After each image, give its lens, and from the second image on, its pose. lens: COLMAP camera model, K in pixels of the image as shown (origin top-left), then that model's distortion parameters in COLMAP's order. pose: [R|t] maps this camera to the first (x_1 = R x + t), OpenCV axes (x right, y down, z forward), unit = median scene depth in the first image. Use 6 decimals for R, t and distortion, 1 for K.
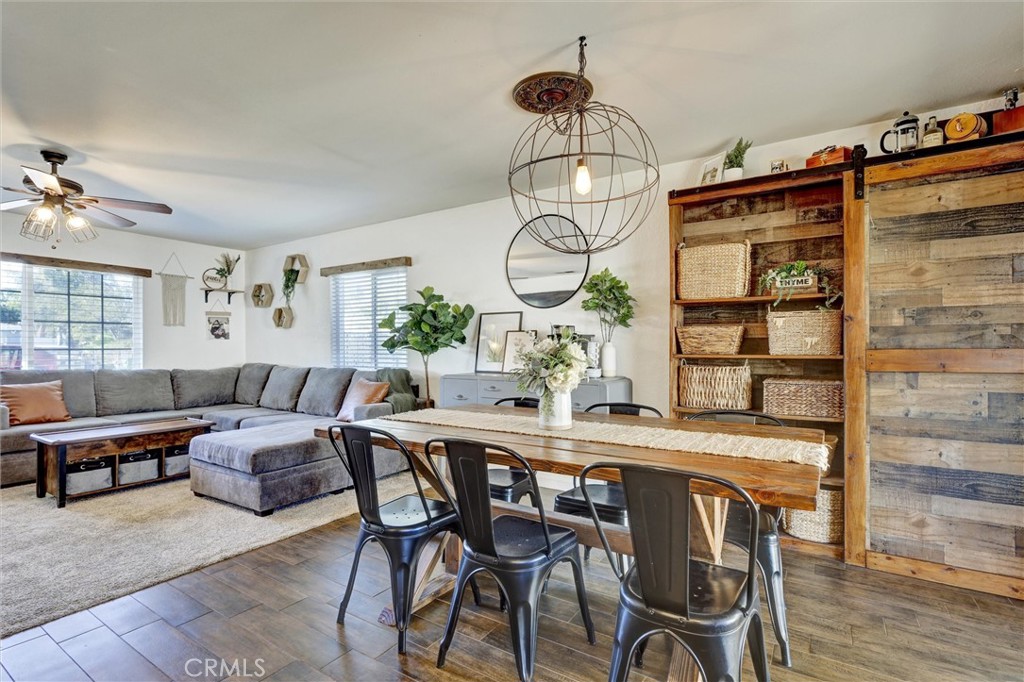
lens RADIAL K [[478.2, 0, 509.9], [0, 478.2, 345.6], [0, 0, 1]] dist [0.002123, 0.001466]
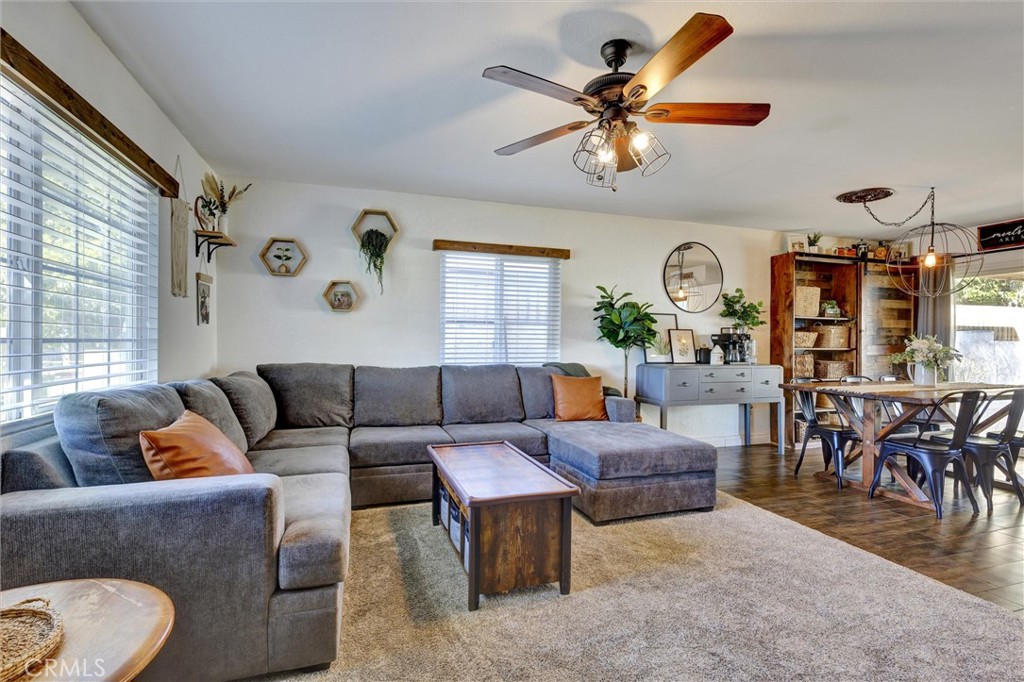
lens RADIAL K [[478.2, 0, 512.5], [0, 478.2, 342.6], [0, 0, 1]] dist [0.002123, 0.001466]
pose [[0.628435, 0.004042, 0.777852, -1.593003], [-0.013333, 0.999896, 0.005576, 0.002965], [-0.777748, -0.013875, 0.628423, 0.707159]]
